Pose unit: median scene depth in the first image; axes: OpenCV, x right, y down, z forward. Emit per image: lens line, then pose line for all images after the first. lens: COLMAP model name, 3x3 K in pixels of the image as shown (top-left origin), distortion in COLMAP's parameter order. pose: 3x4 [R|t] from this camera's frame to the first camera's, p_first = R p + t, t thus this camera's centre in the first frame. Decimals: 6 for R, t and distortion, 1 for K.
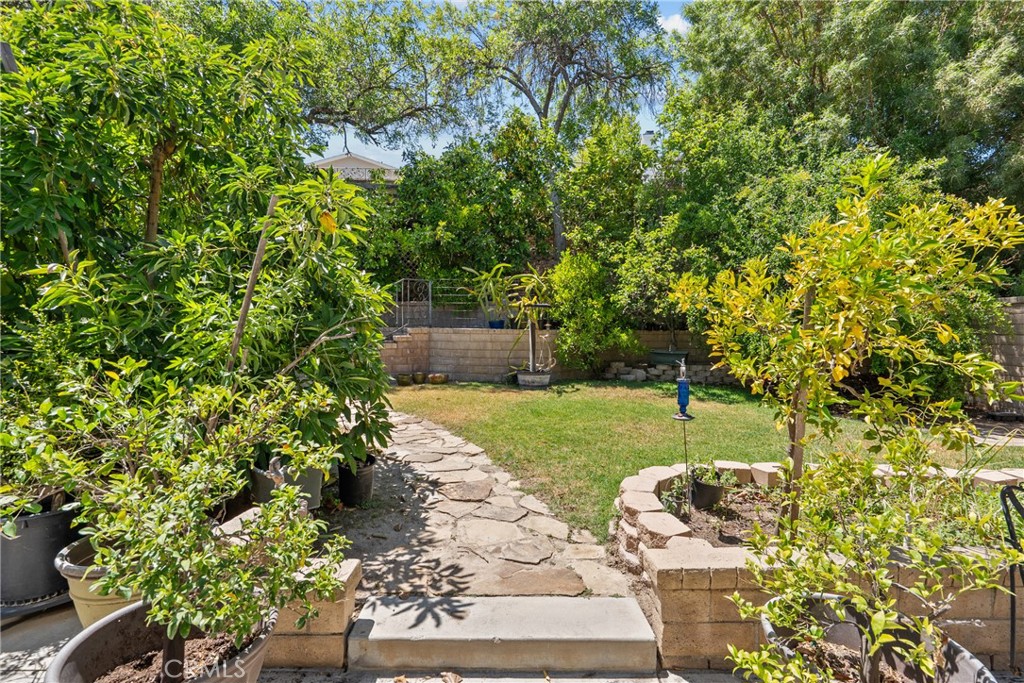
lens RADIAL K [[472.1, 0, 512.0], [0, 472.1, 341.5], [0, 0, 1]] dist [-0.000111, 0.000787]
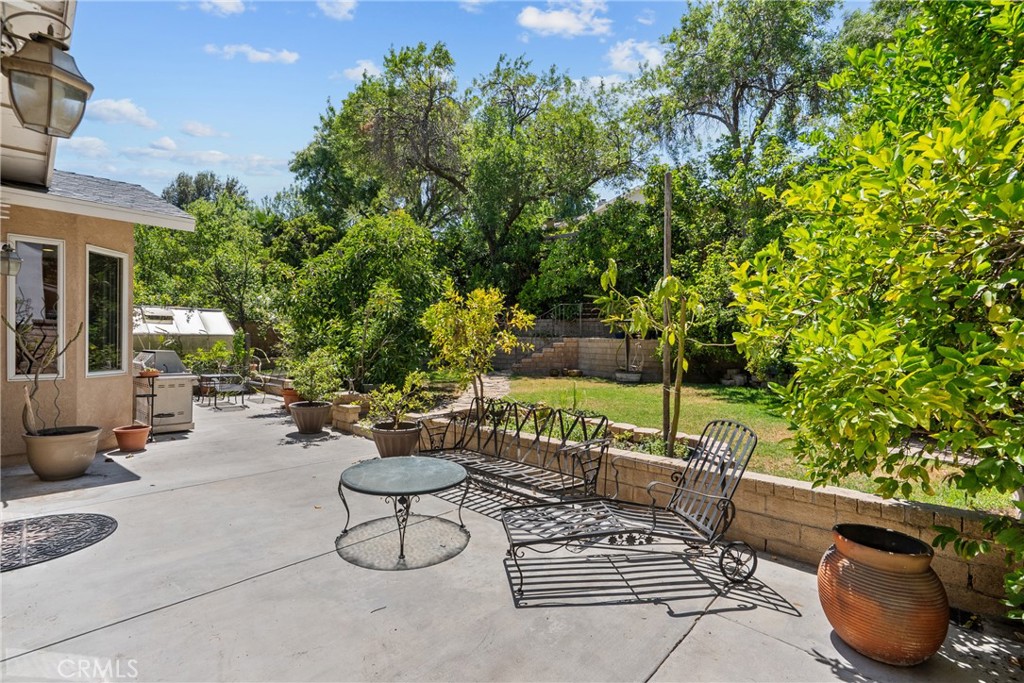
lens RADIAL K [[472.1, 0, 512.0], [0, 472.1, 341.5], [0, 0, 1]] dist [-0.000111, 0.000787]
pose [[0.732933, 0.005015, -0.680282, 1.209371], [-0.016056, 0.999822, -0.009928, -0.001396], [0.680111, 0.018199, 0.732883, -0.328545]]
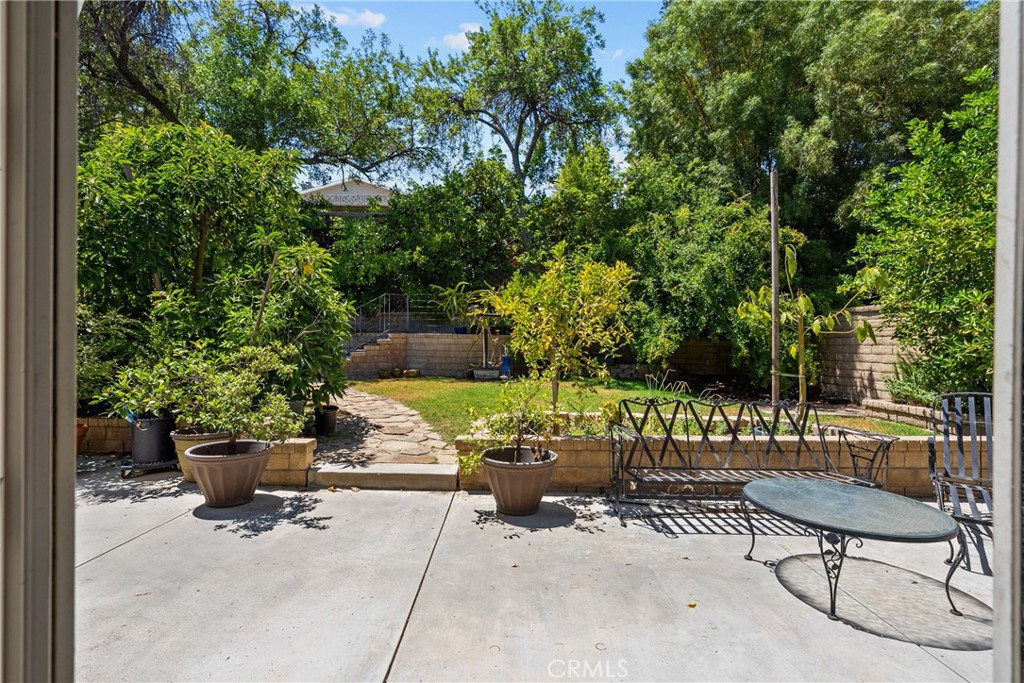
lens RADIAL K [[471.0, 0, 512.0], [0, 471.0, 341.5], [0, 0, 1]] dist [-0.004000, -0.000801]
pose [[0.999826, 0.001885, -0.018576, 0.231909], [-0.002317, 0.999726, -0.023283, 0.038609], [0.018527, 0.023322, 0.999556, -0.420940]]
